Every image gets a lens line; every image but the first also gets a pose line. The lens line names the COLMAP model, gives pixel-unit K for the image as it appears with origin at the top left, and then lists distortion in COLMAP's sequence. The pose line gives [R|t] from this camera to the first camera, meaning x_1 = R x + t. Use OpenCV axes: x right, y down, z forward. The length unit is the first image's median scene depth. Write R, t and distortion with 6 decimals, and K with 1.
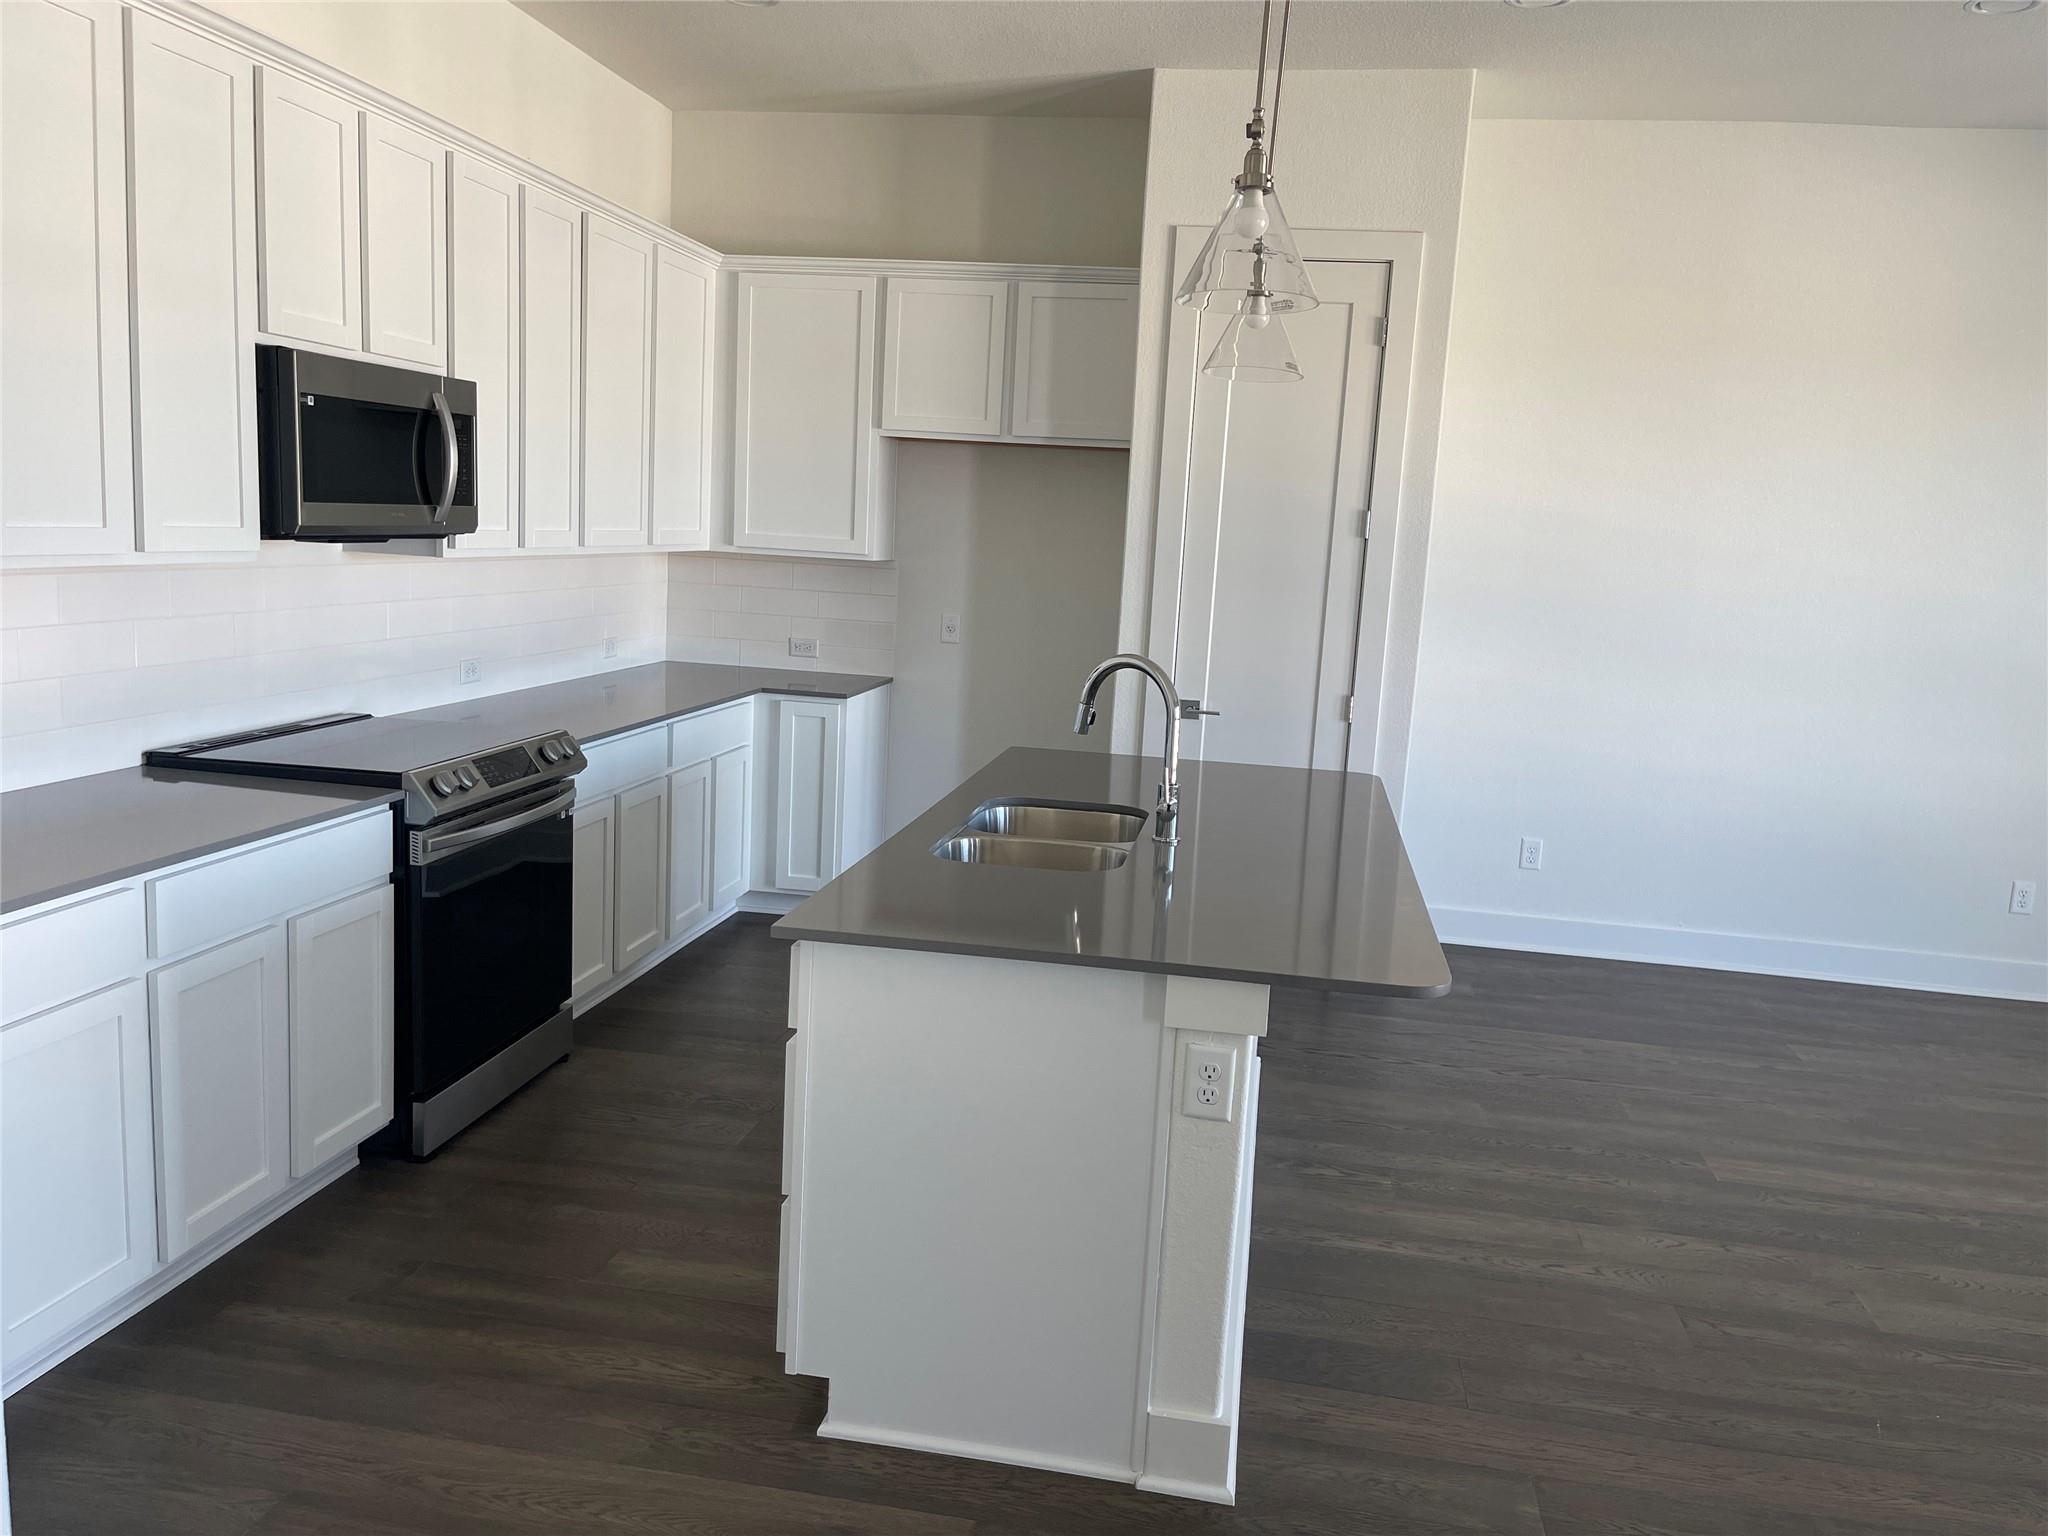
lens RADIAL K [[1562.1, 0, 1027.7], [0, 1562.1, 764.9], [0, 0, 1]] dist [0.054120, -0.053495]
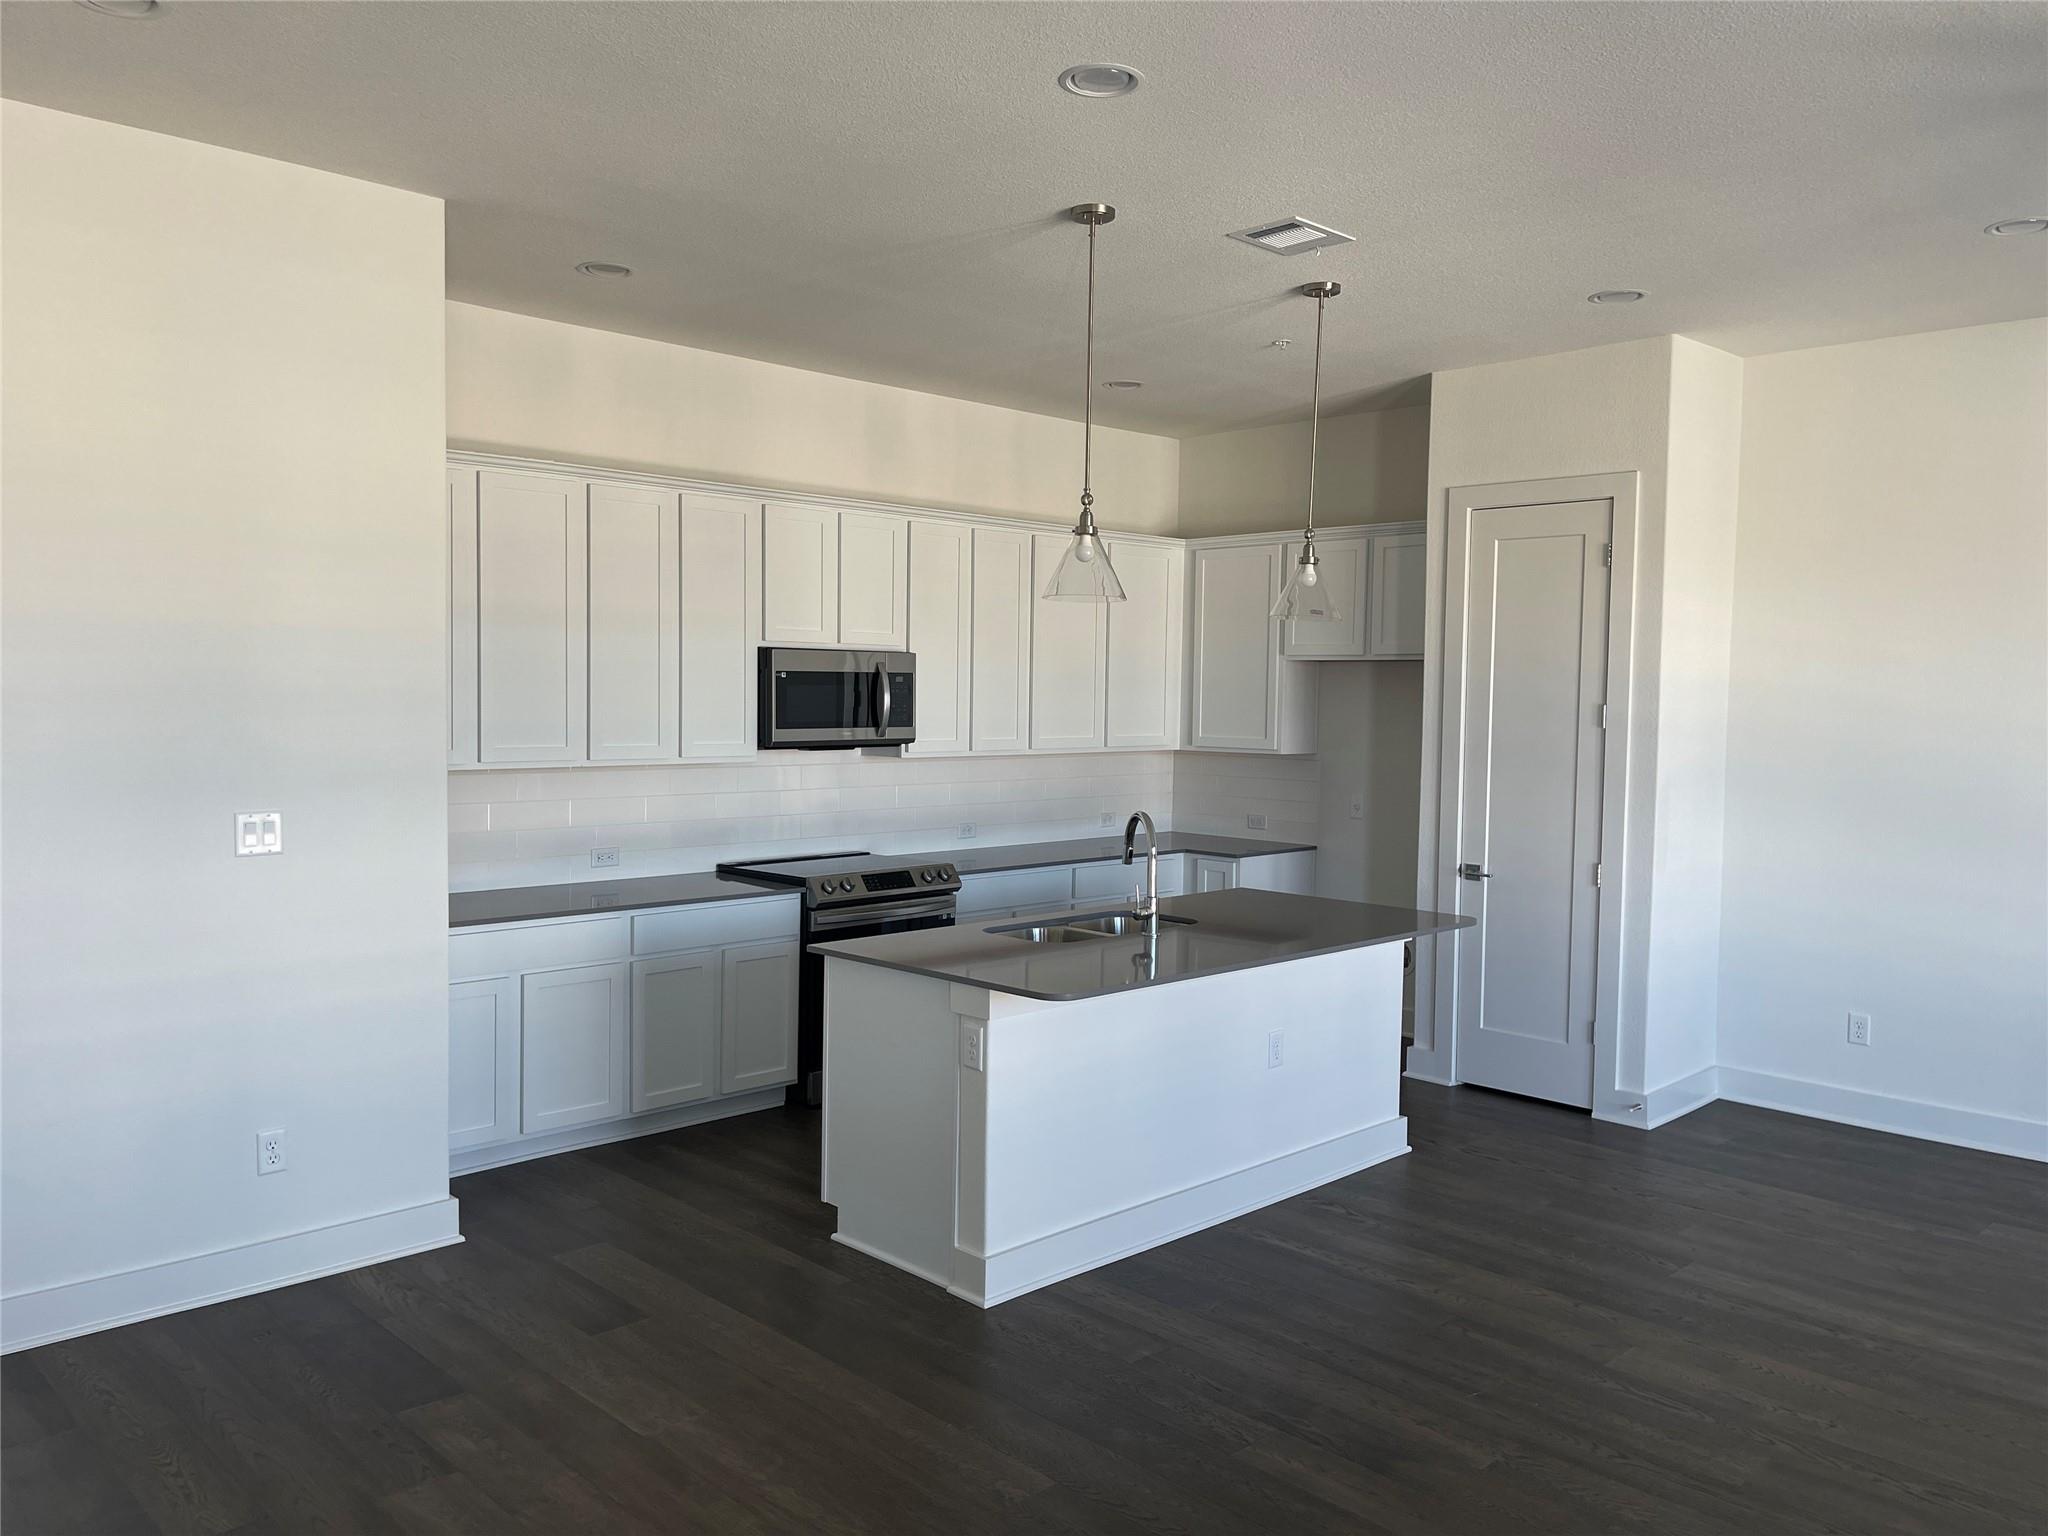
lens RADIAL K [[1562.1, 0, 1018.0], [0, 1562.1, 761.4], [0, 0, 1]] dist [0.054120, -0.053495]
pose [[0.803436, -0.015273, -0.595196, 0.724676], [-0.062266, 0.992034, -0.109507, 0.045217], [0.592127, 0.125043, 0.796084, -0.237498]]
